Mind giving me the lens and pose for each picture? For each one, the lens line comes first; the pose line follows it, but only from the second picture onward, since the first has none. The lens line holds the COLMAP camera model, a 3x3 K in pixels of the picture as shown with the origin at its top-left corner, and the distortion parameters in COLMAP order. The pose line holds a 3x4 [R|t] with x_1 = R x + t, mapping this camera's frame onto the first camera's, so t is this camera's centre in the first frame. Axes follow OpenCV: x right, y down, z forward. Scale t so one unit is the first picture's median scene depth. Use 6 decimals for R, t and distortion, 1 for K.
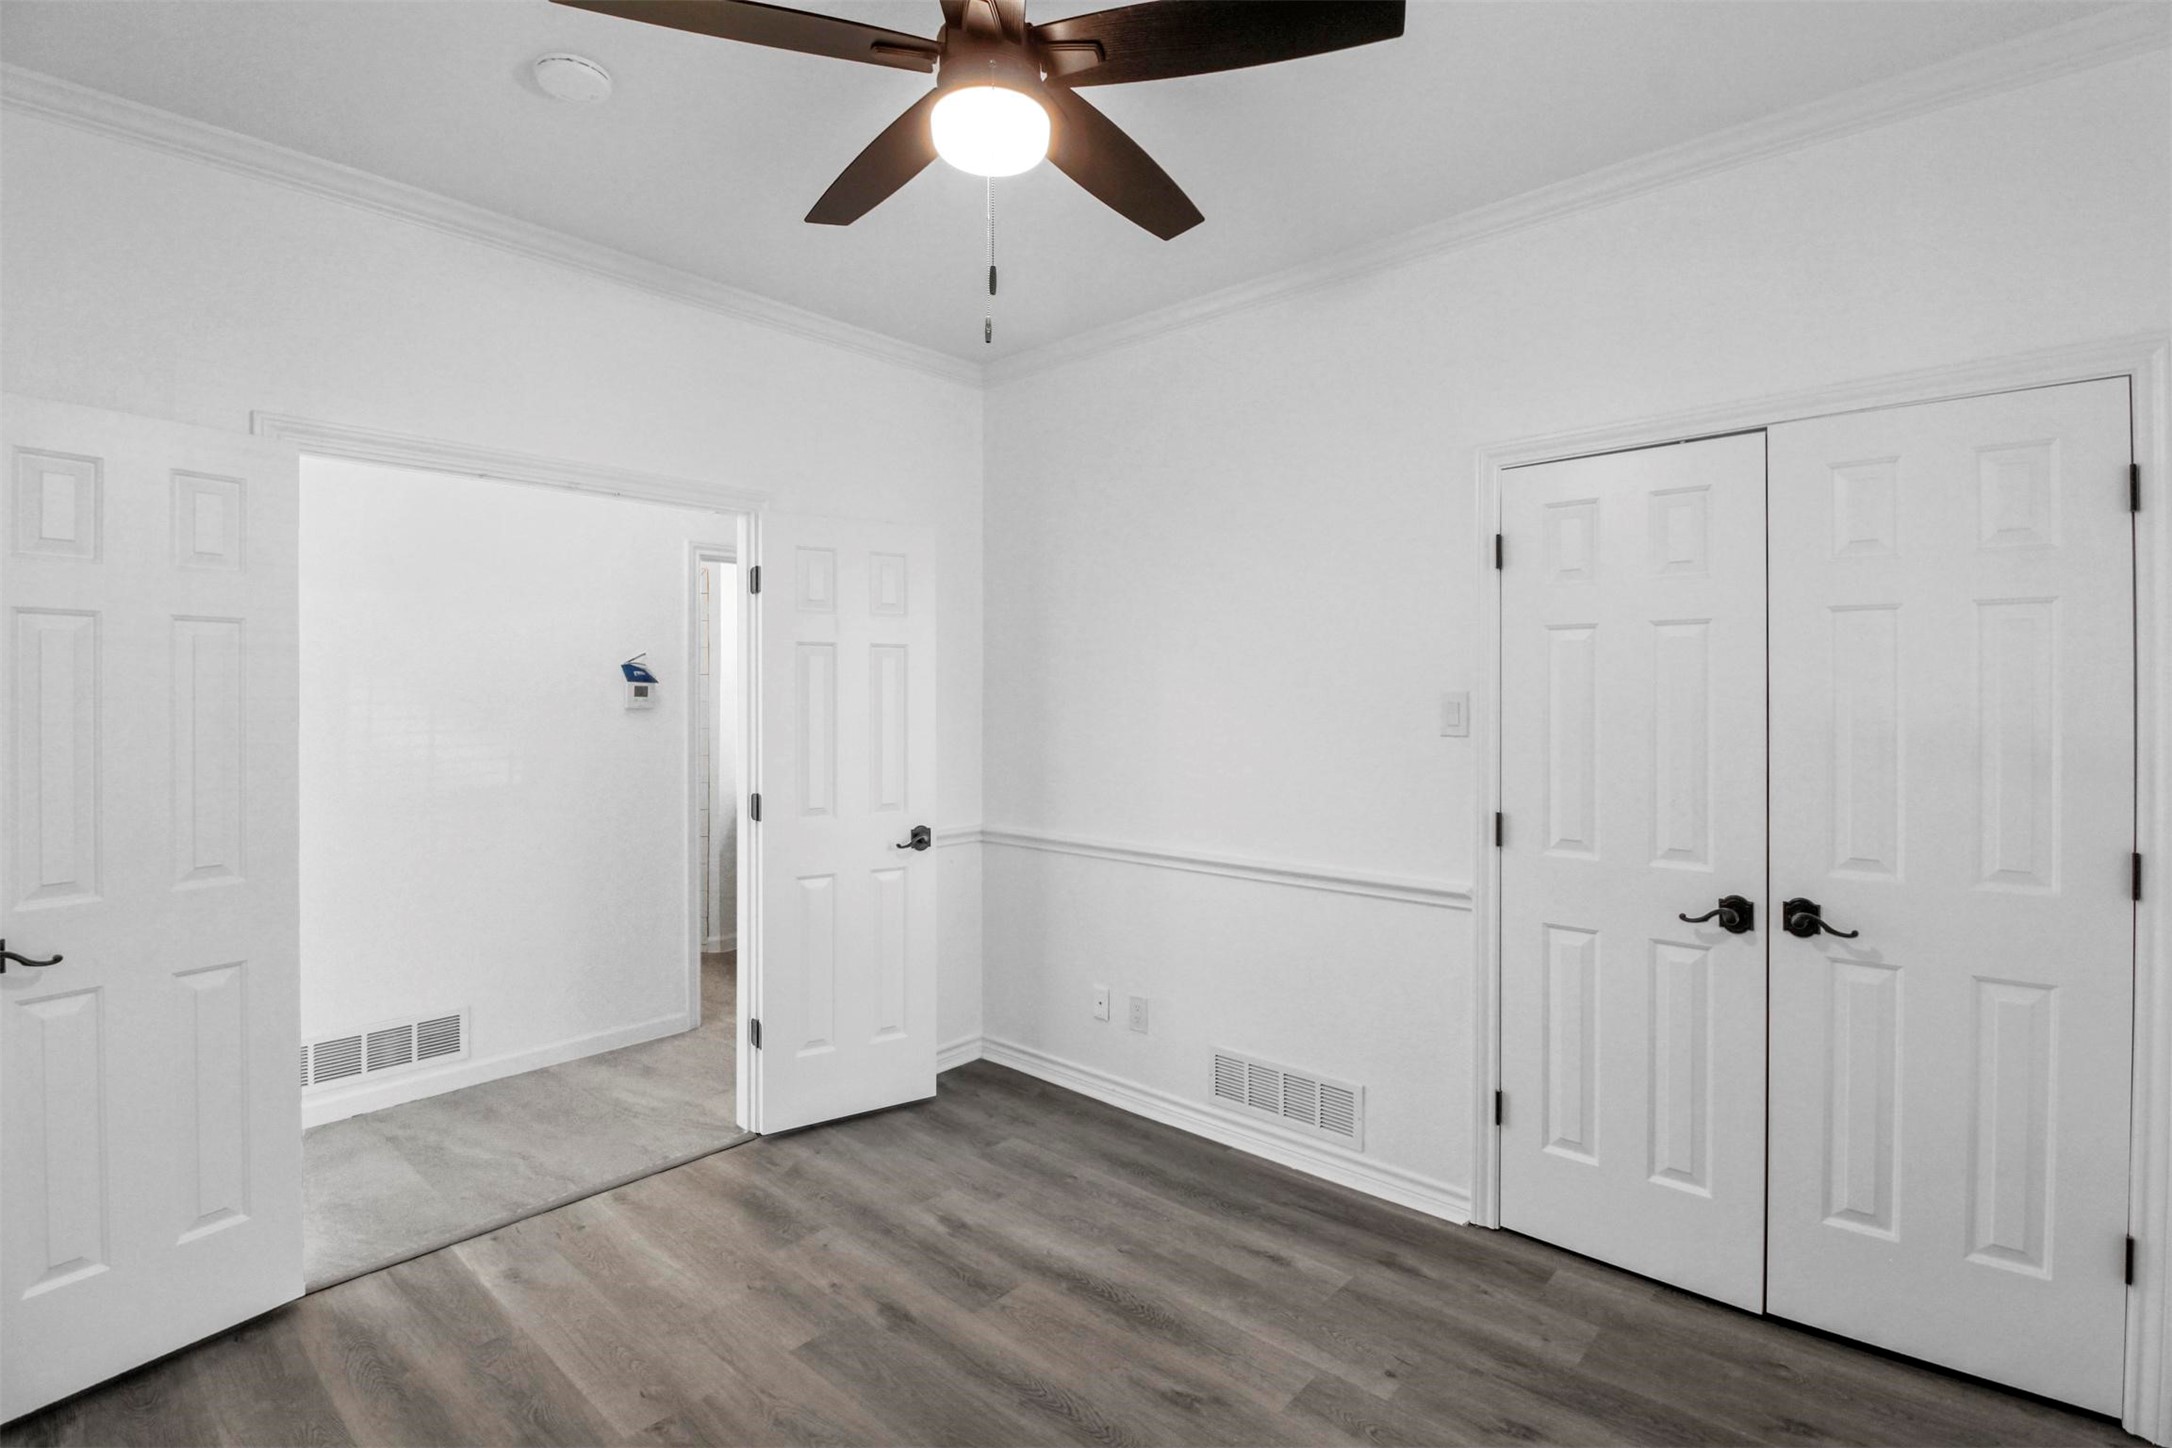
lens RADIAL K [[1036.0, 0, 1098.1], [0, 1036.0, 698.4], [0, 0, 1]] dist [-0.003361, -0.013171]
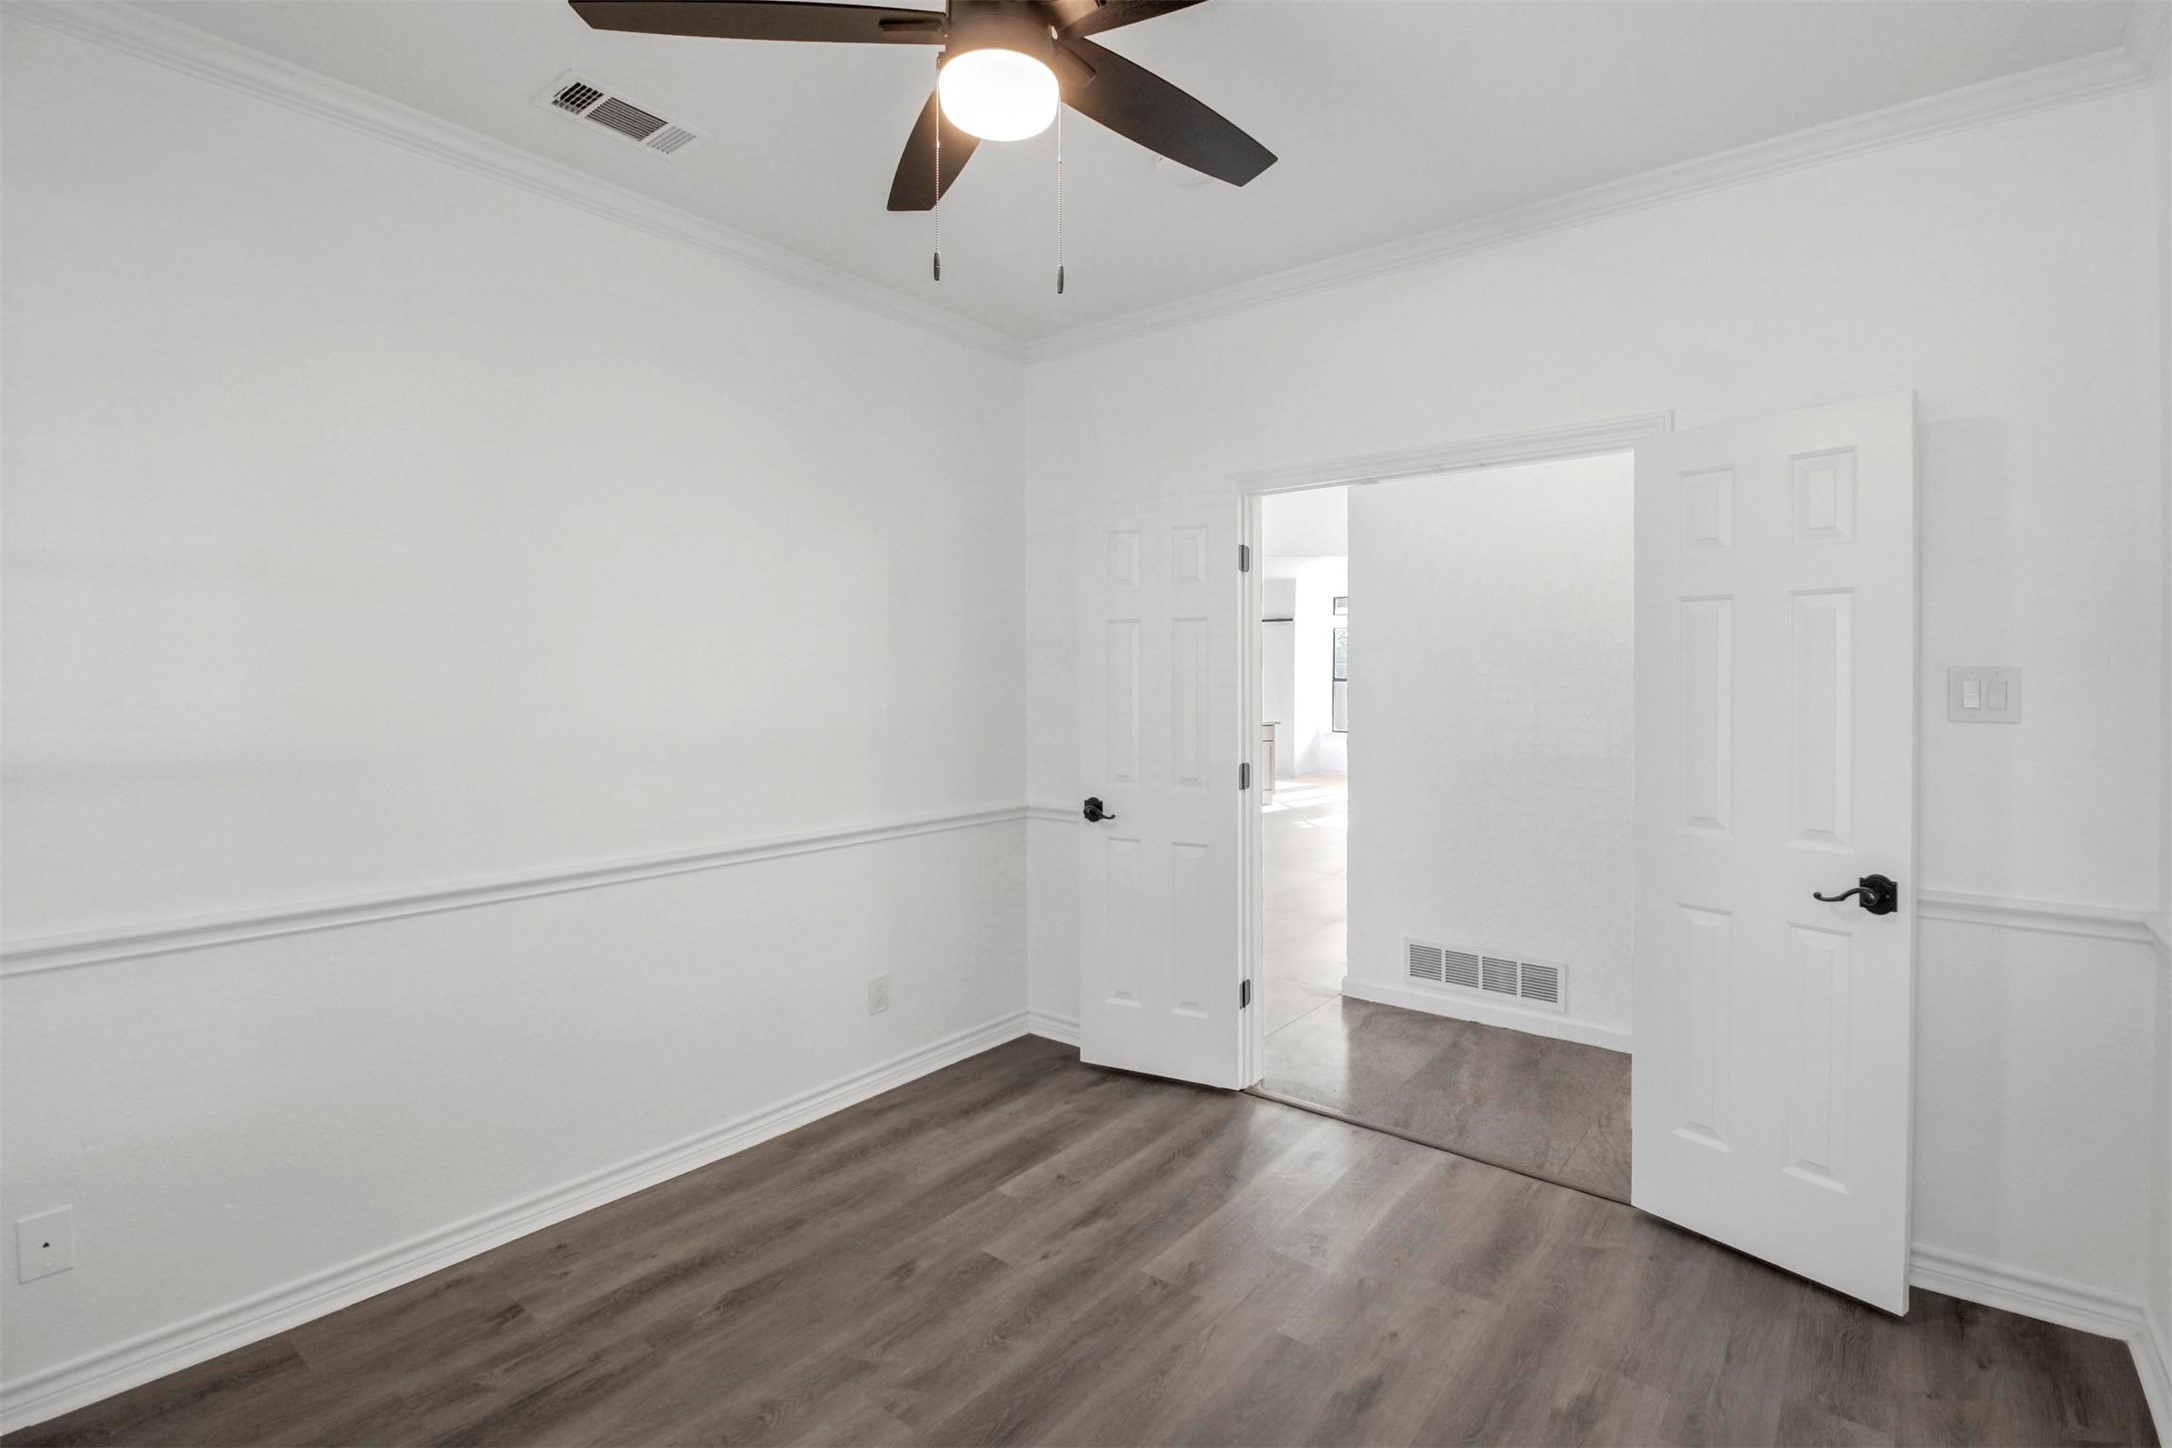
lens RADIAL K [[1012.4, 0, 1102.7], [0, 1012.4, 688.7], [0, 0, 1]] dist [0.001326, -0.011514]
pose [[0.048612, 0.016214, -0.998686, 0.474488], [-0.002954, 0.999866, 0.016089, 0.002531], [0.998813, 0.002168, 0.048653, 0.575200]]
